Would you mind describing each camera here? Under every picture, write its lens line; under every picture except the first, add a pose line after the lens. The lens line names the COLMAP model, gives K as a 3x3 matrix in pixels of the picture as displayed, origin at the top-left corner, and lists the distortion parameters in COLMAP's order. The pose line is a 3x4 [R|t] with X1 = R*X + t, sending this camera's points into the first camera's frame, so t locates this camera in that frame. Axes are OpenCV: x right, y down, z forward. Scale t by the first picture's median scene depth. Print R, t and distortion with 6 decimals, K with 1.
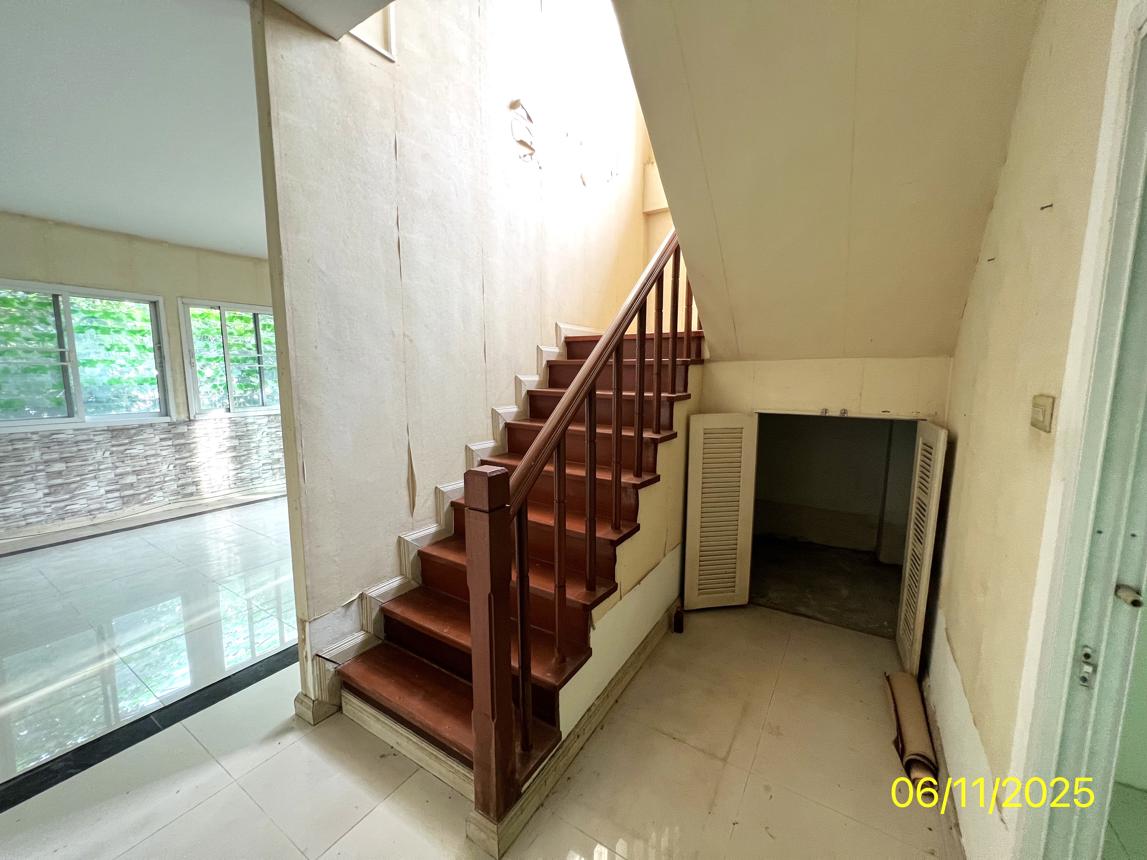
lens RADIAL K [[459.5, 0, 571.0], [0, 459.5, 431.4], [0, 0, 1]] dist [0.002954, -0.000534]
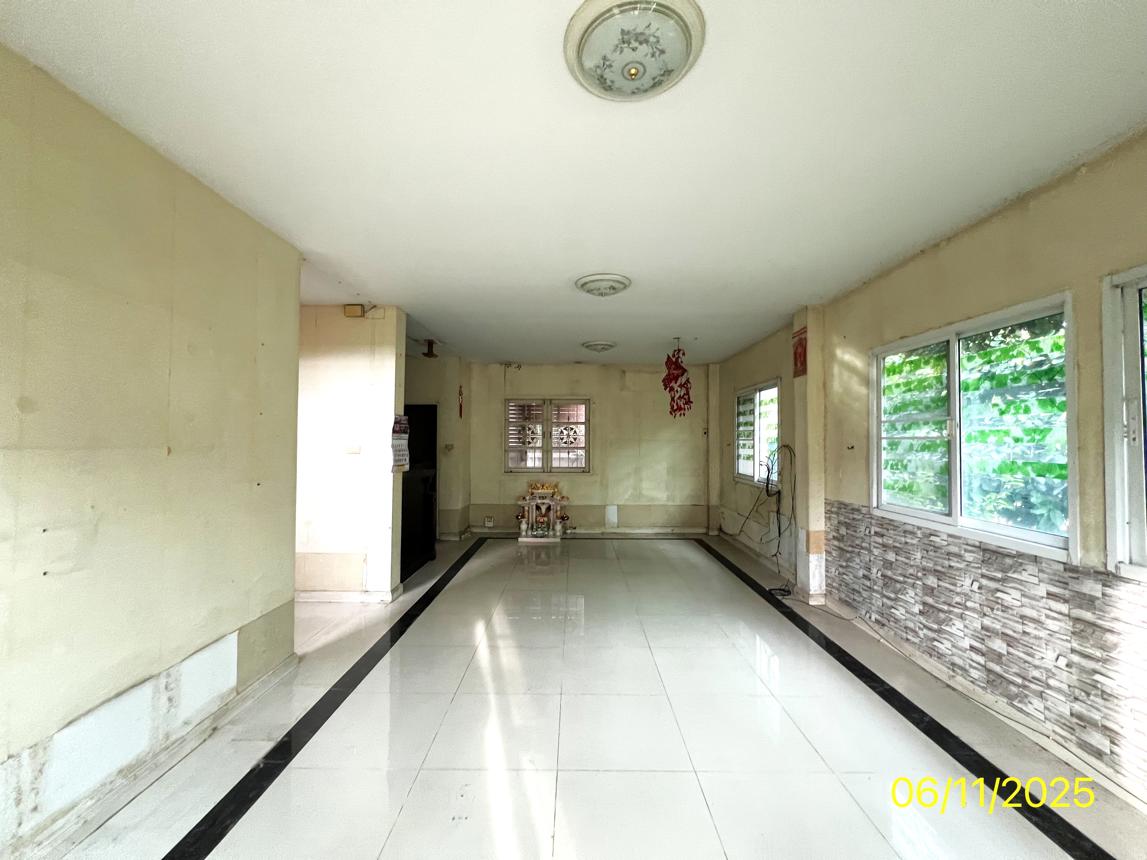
lens RADIAL K [[459.5, 0, 569.7], [0, 459.5, 429.3], [0, 0, 1]] dist [0.002954, -0.000534]
pose [[-0.849226, -0.018719, -0.527698, -0.231175], [-0.073817, 0.993767, 0.083541, -0.159670], [0.522845, 0.109899, -0.845314, 1.169501]]
